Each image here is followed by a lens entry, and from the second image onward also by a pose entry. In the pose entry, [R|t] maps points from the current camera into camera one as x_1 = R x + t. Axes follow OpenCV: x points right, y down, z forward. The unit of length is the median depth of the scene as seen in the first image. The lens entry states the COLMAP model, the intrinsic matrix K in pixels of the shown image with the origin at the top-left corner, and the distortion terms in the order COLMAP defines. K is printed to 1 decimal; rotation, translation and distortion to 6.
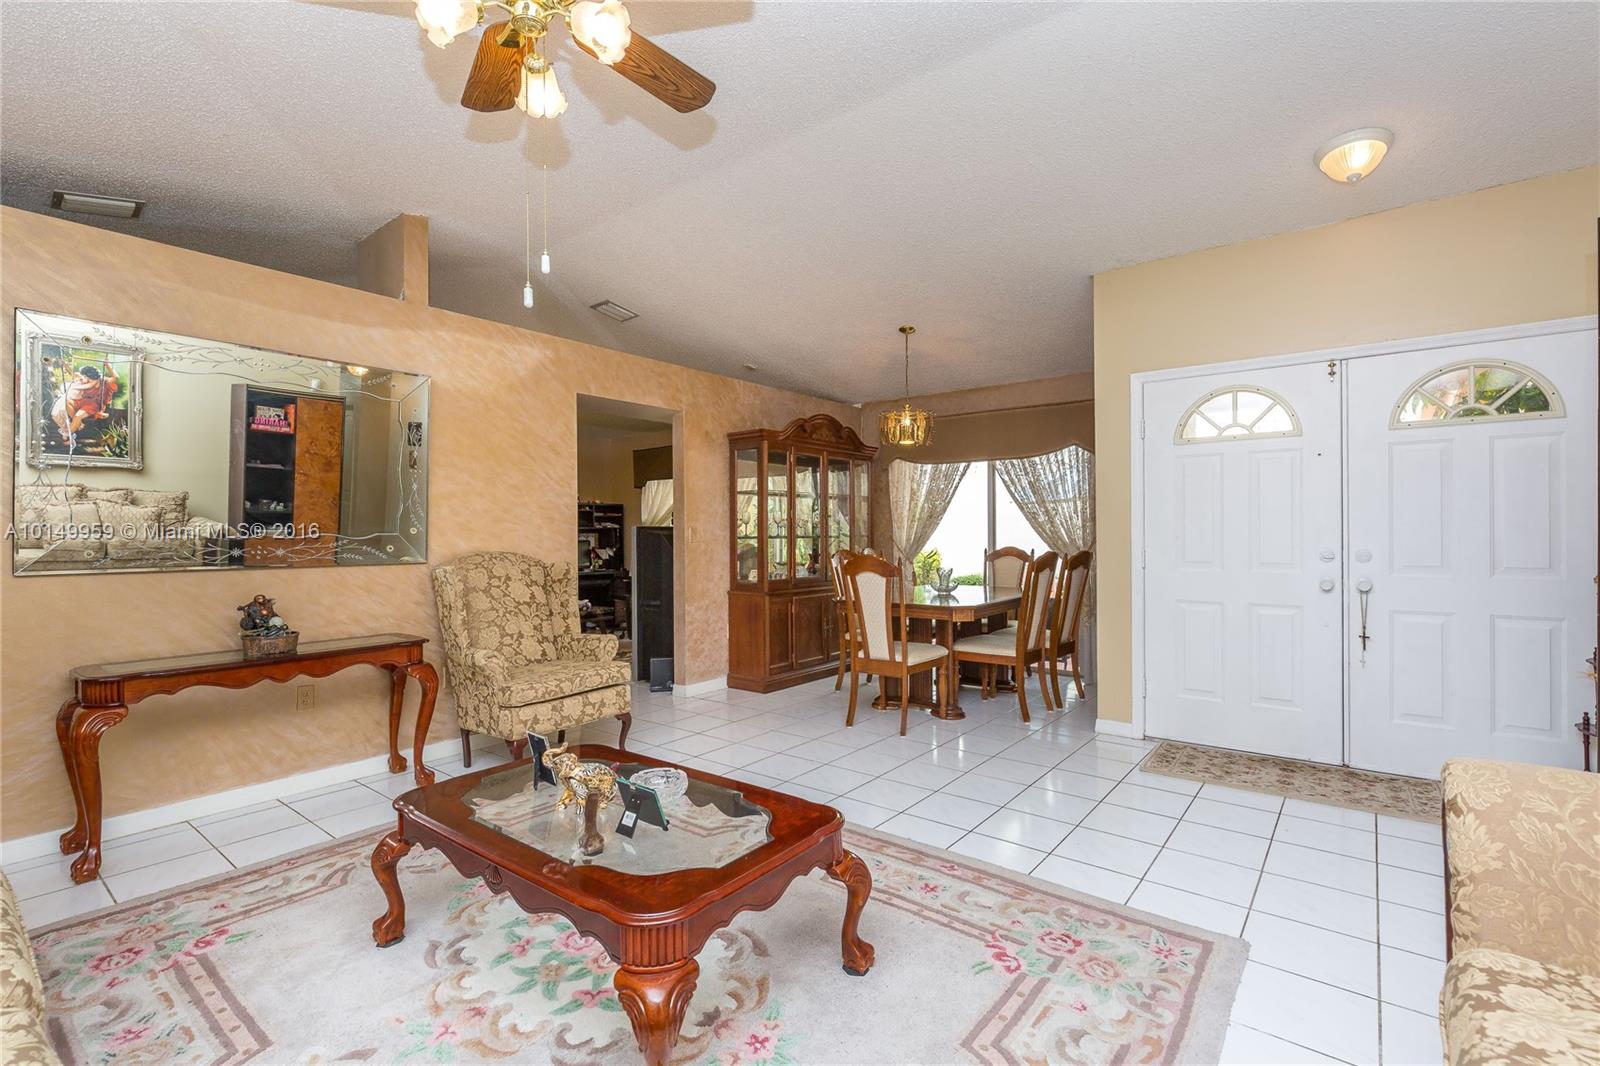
lens RADIAL K [[719.6, 0, 803.4], [0, 719.6, 534.9], [0, 0, 1]] dist [-0.000543, 0.000003]
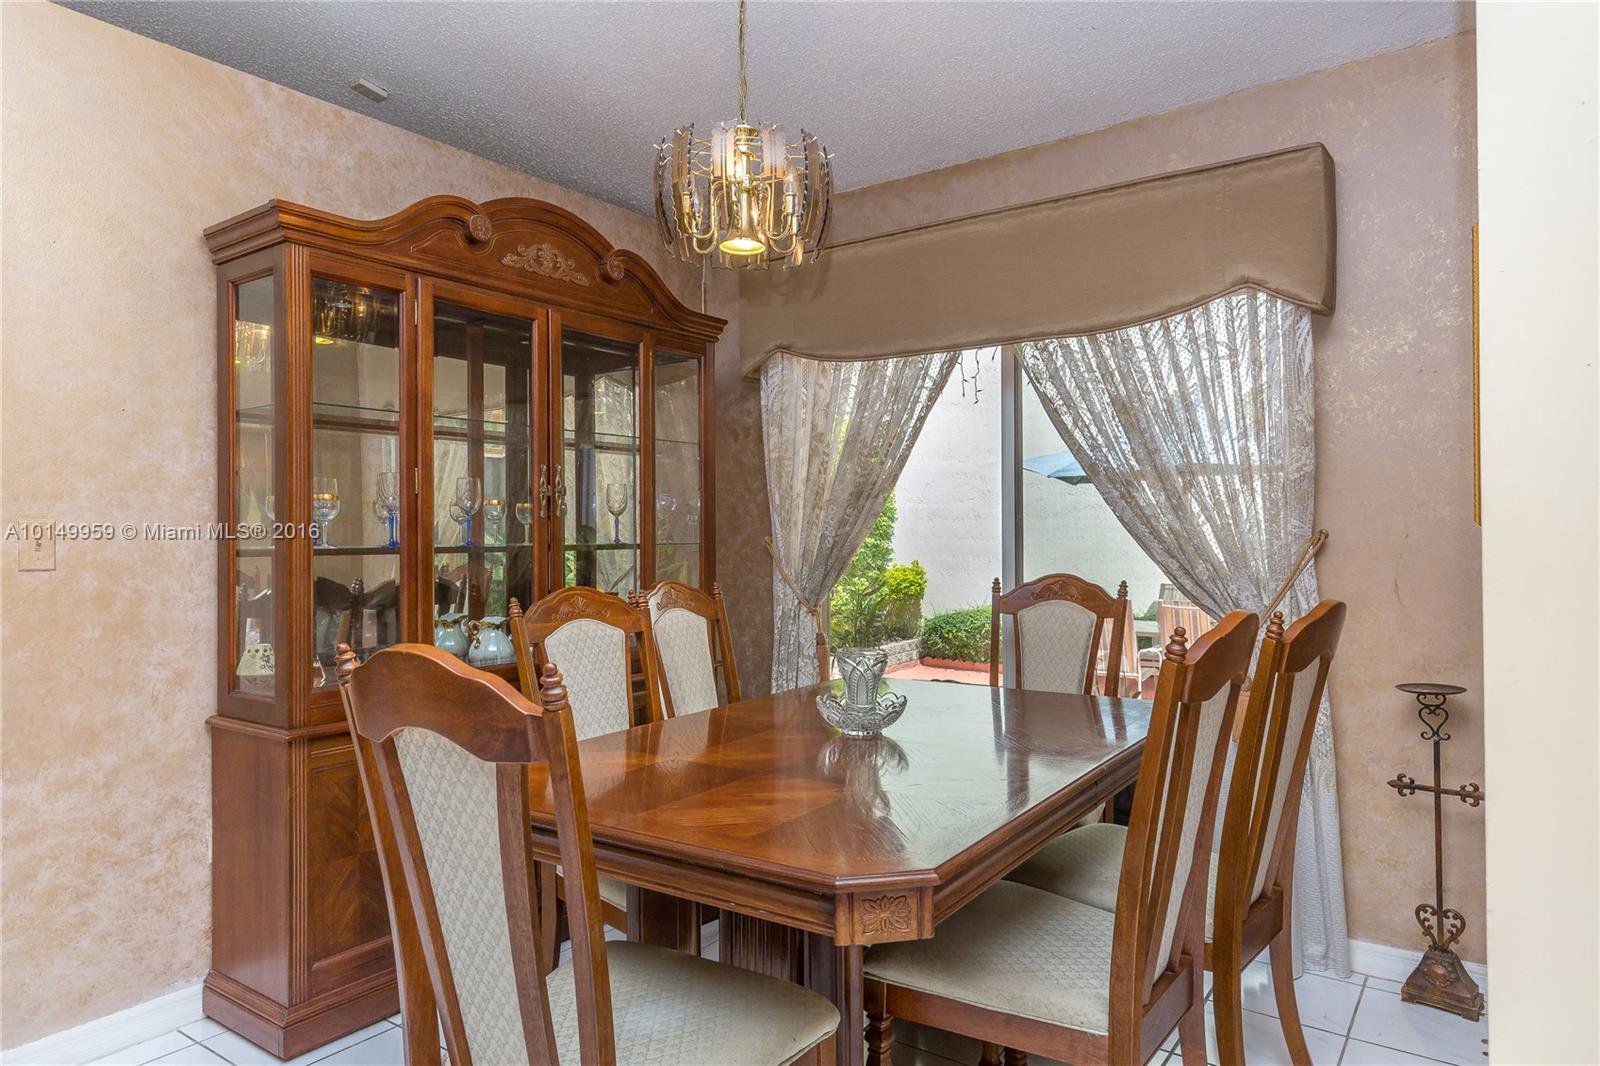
lens RADIAL K [[990.4, 0, 798.2], [0, 990.4, 533.8], [0, 0, 1]] dist [-0.000308, -0.000363]
pose [[0.998688, 0.000610, 0.051199, 0.127749], [-0.000549, 0.999999, -0.001198, -0.003964], [-0.051200, 0.001169, 0.998688, 0.505341]]
